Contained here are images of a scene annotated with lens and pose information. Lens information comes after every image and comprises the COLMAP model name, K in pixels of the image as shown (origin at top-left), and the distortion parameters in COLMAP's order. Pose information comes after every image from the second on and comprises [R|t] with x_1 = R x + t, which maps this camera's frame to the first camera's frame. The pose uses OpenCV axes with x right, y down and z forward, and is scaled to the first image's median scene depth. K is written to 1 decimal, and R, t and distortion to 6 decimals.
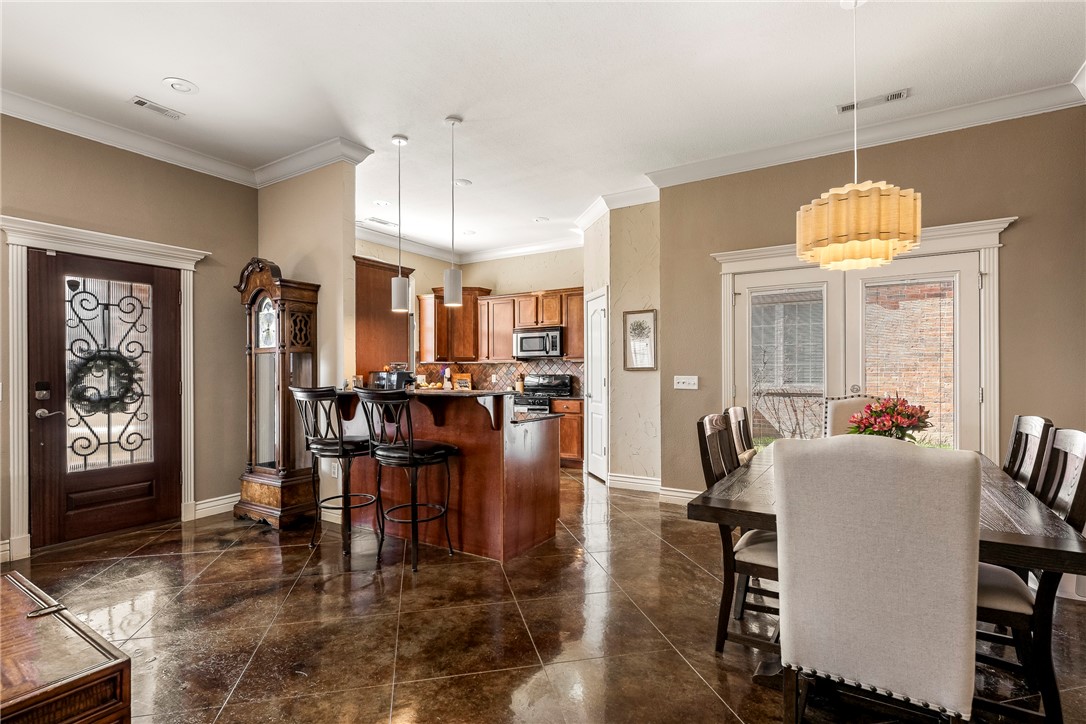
lens RADIAL K [[496.4, 0, 543.0], [0, 496.4, 362.0], [0, 0, 1]] dist [0.001131, 0.000302]
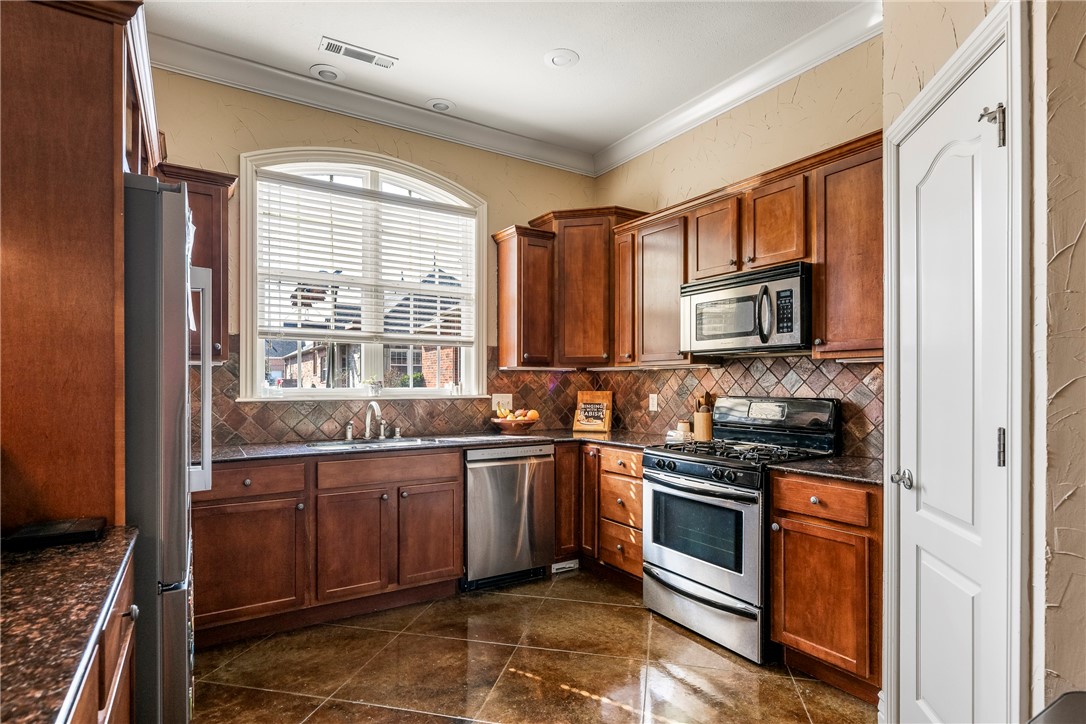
lens RADIAL K [[552.1, 0, 541.3], [0, 552.1, 381.7], [0, 0, 1]] dist [-0.000474, 0.000158]
pose [[0.897959, 0.003515, -0.440065, 0.039073], [0.003091, 0.999893, 0.014292, 0.006655], [0.440068, -0.014194, 0.897852, 0.542095]]
